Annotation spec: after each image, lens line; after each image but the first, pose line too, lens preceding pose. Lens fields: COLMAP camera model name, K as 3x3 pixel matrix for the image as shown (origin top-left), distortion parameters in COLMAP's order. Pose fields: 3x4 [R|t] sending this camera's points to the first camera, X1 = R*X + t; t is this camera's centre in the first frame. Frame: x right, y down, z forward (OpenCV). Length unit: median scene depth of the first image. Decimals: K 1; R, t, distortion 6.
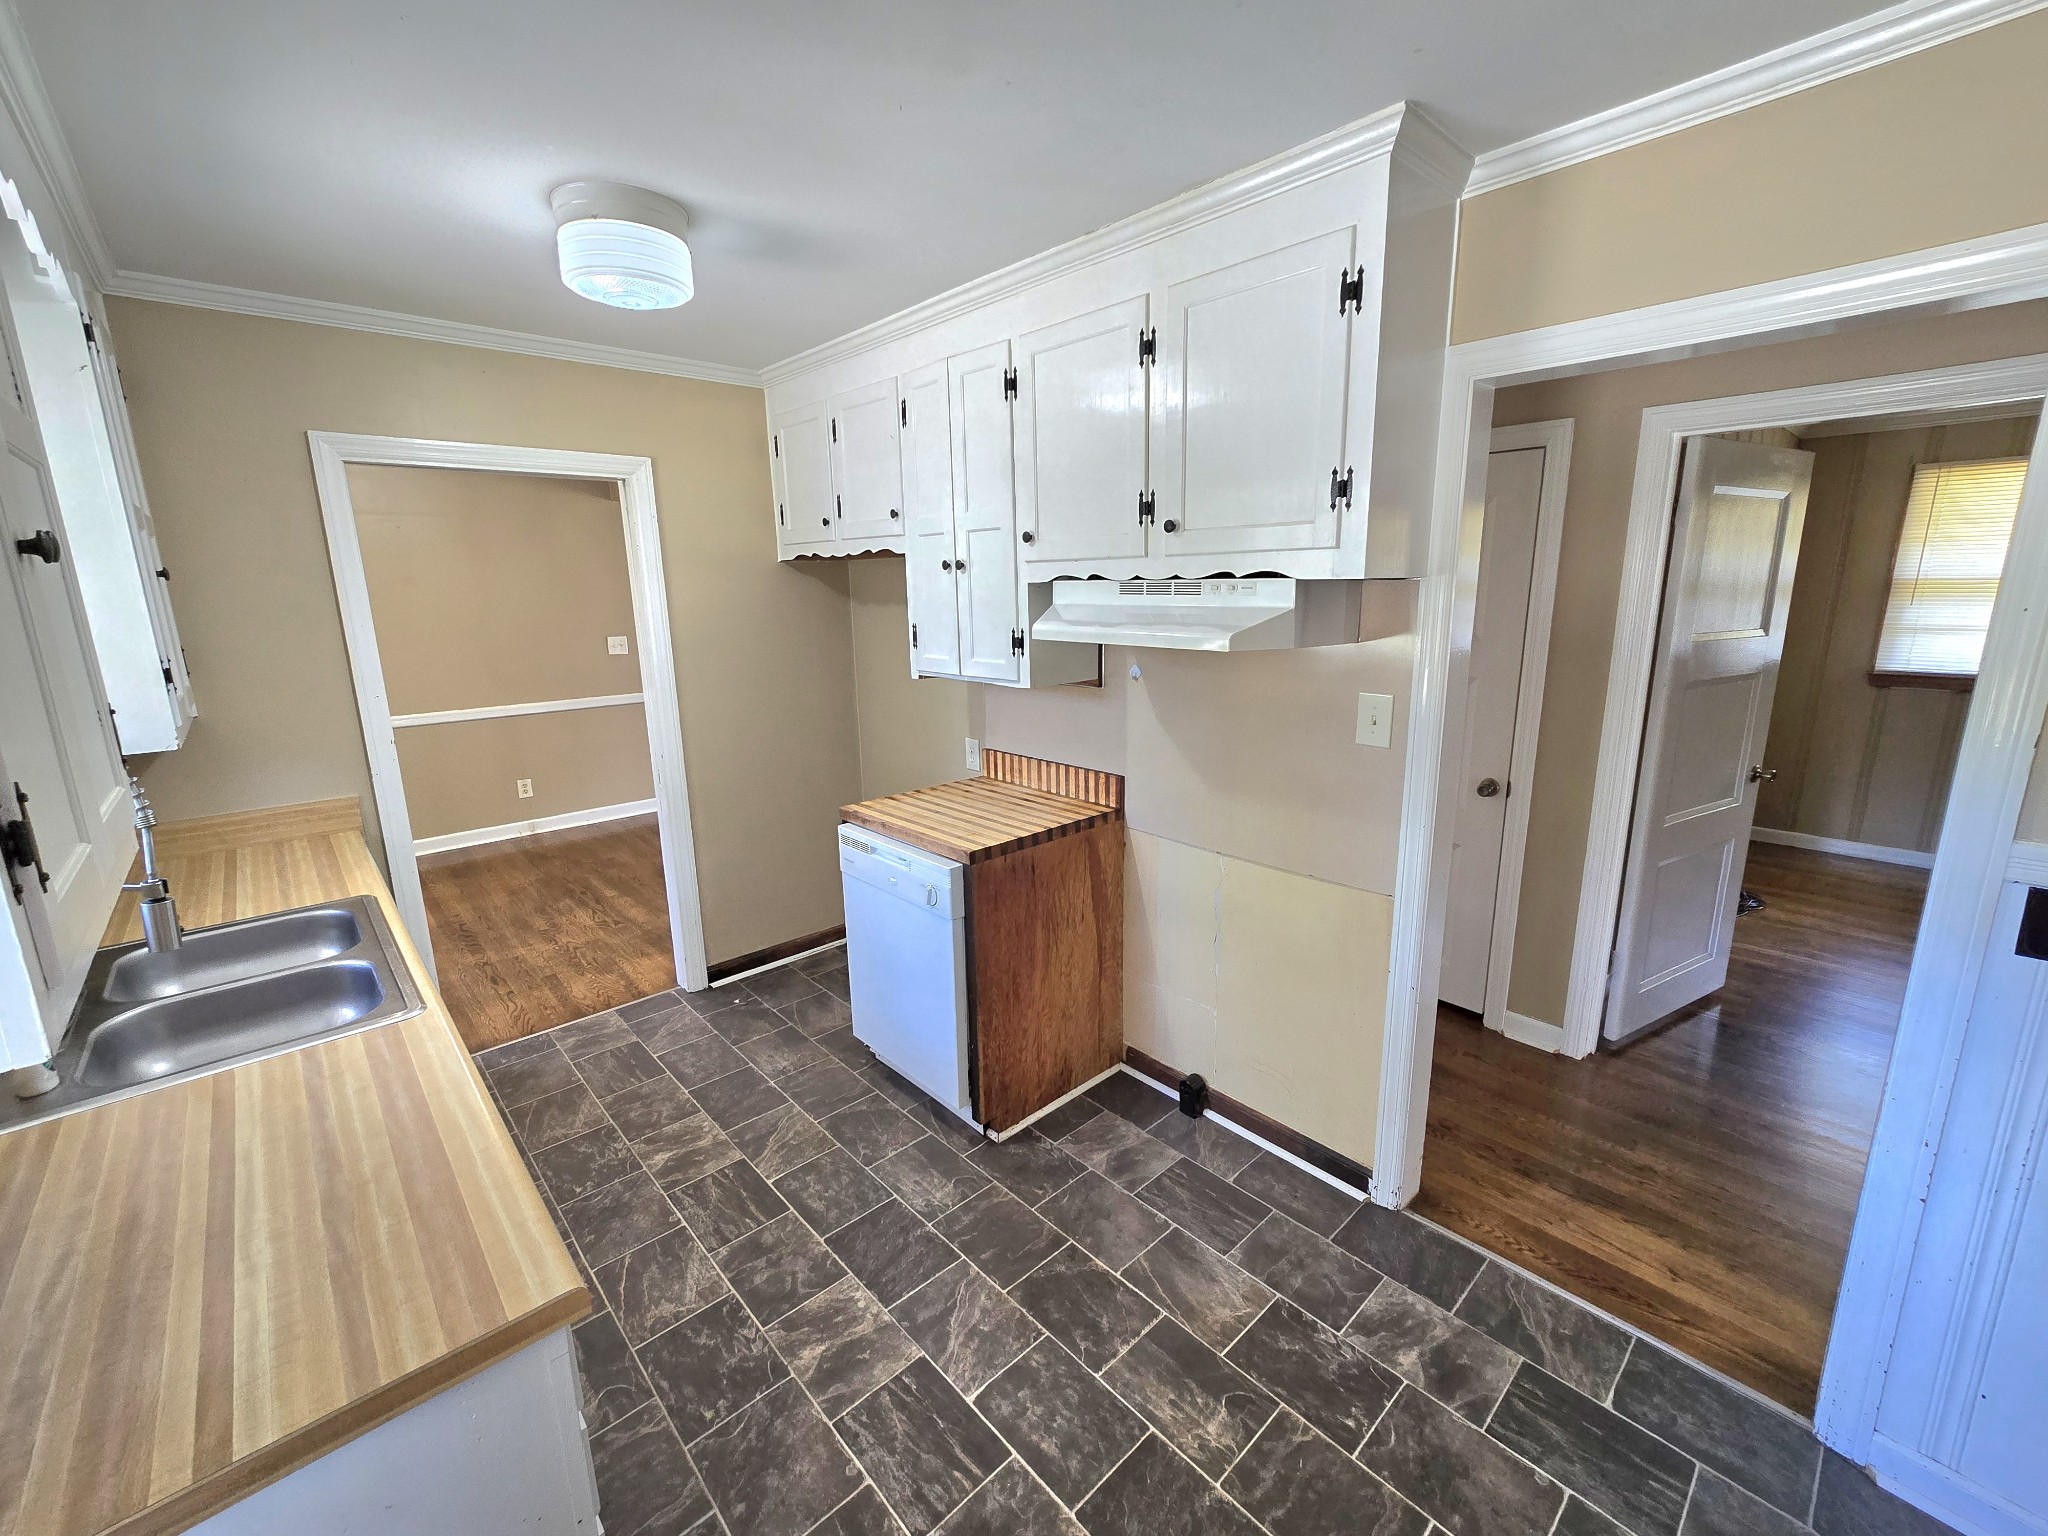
lens RADIAL K [[834.8, 0, 1041.9], [0, 834.8, 765.4], [0, 0, 1]] dist [-0.007056, 0.000556]
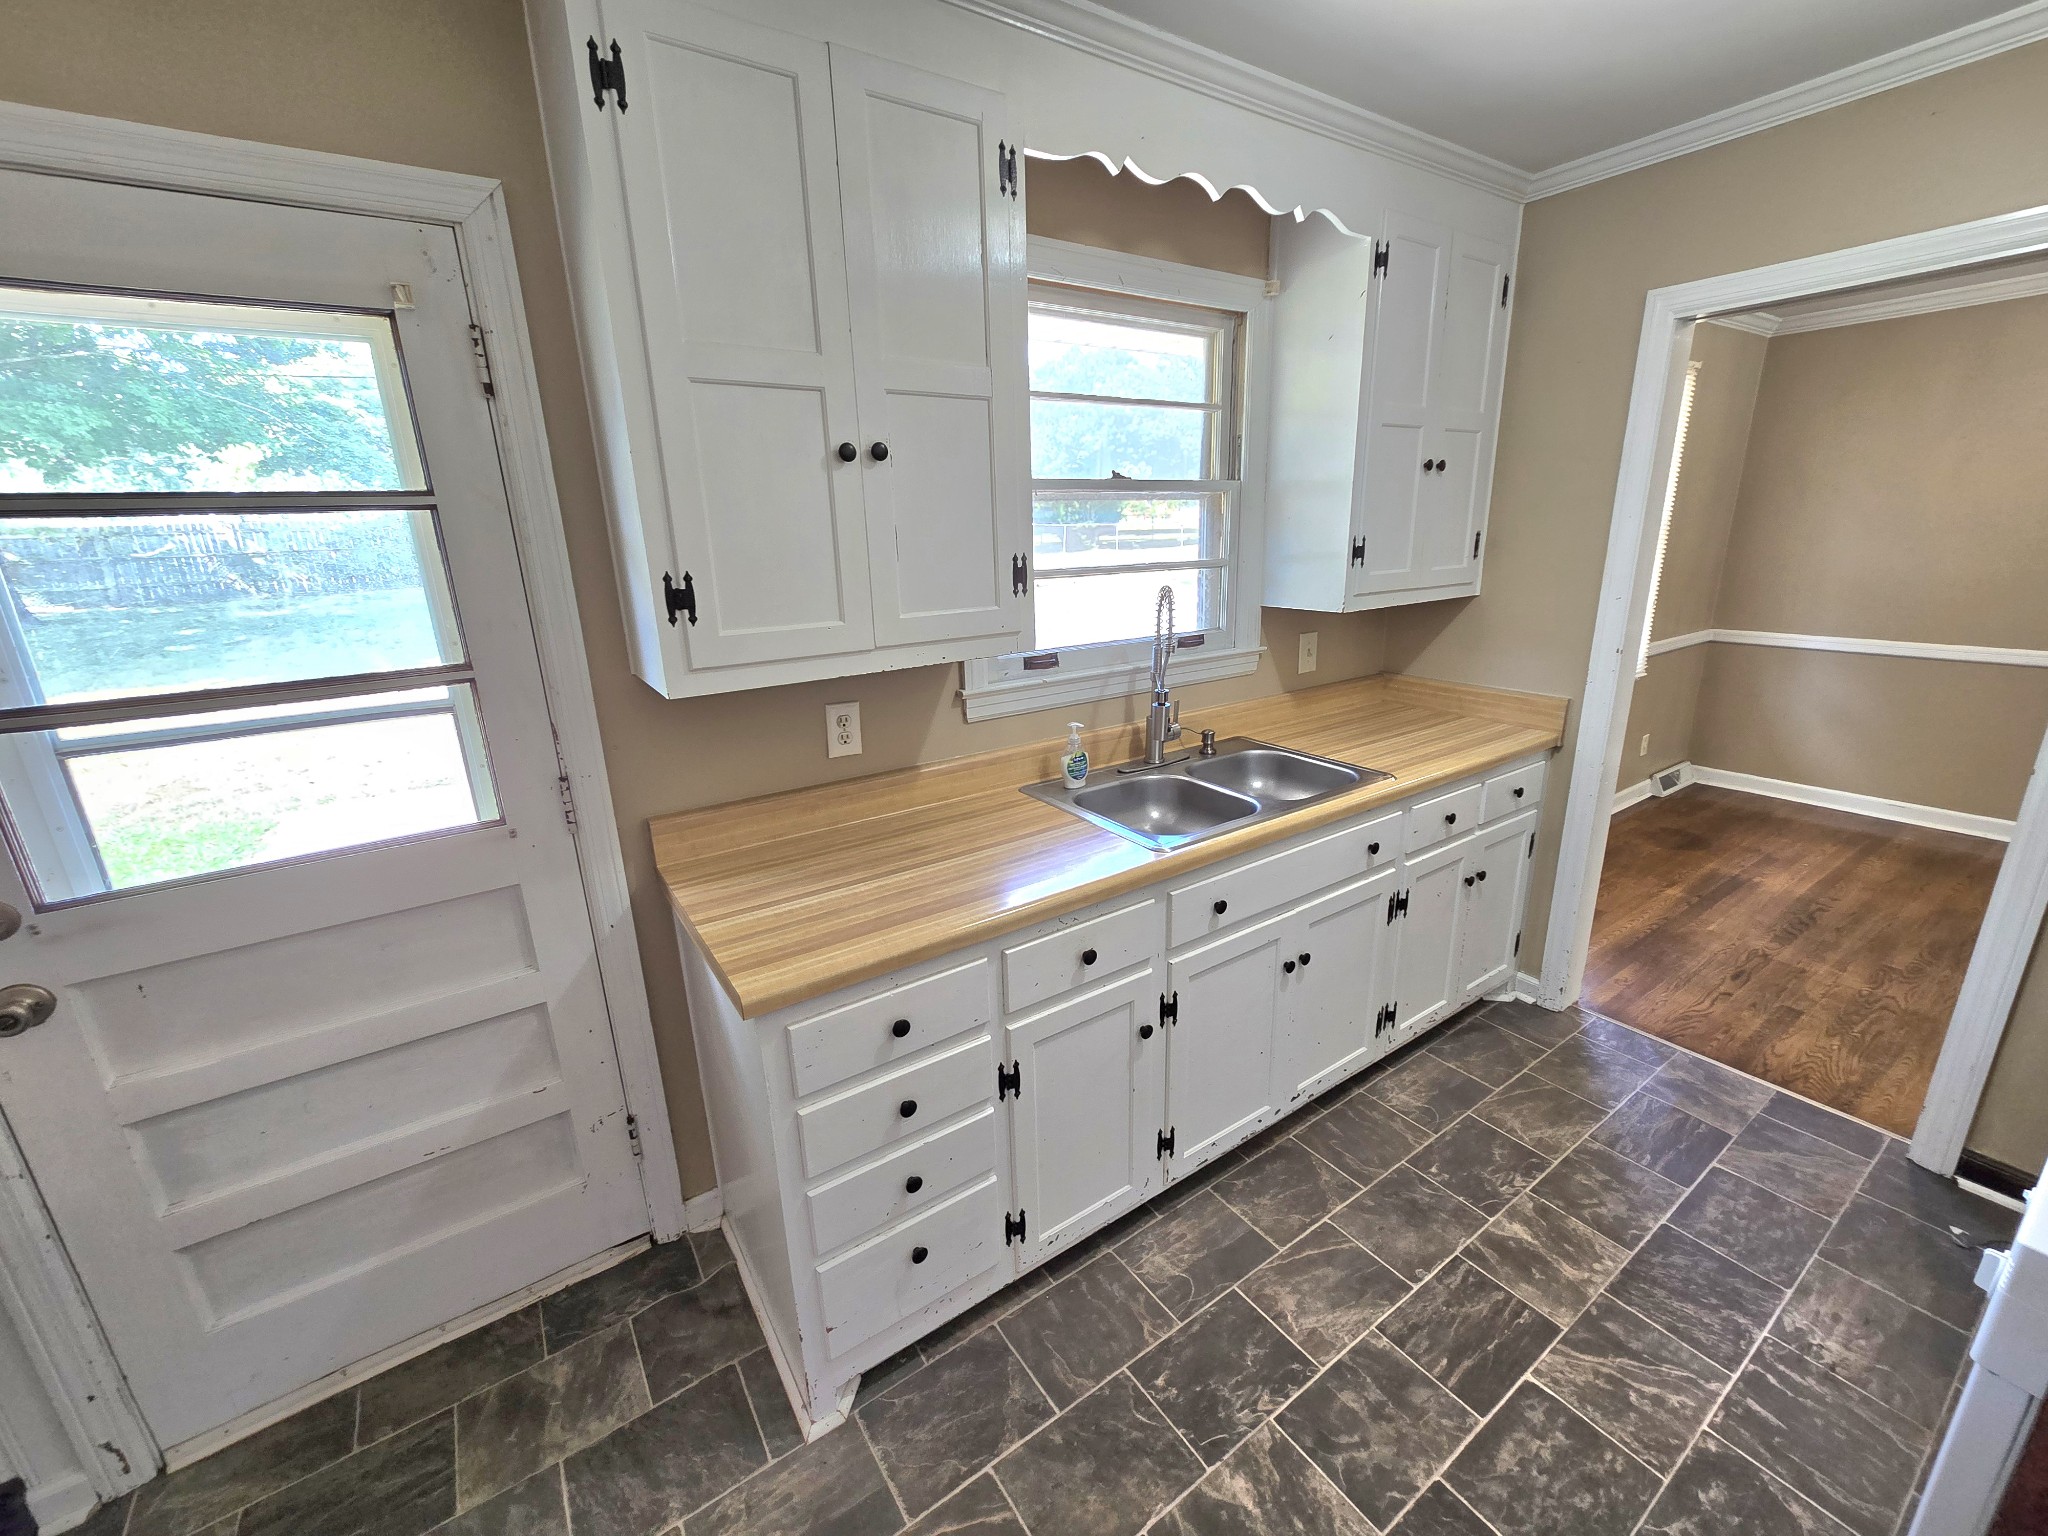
lens RADIAL K [[834.8, 0, 1043.2], [0, 834.8, 763.9], [0, 0, 1]] dist [-0.007056, 0.000556]
pose [[-0.132082, 0.296978, -0.945705, 0.232895], [-0.187209, 0.929420, 0.318010, -0.107371], [0.973400, 0.219048, -0.067163, 0.621747]]
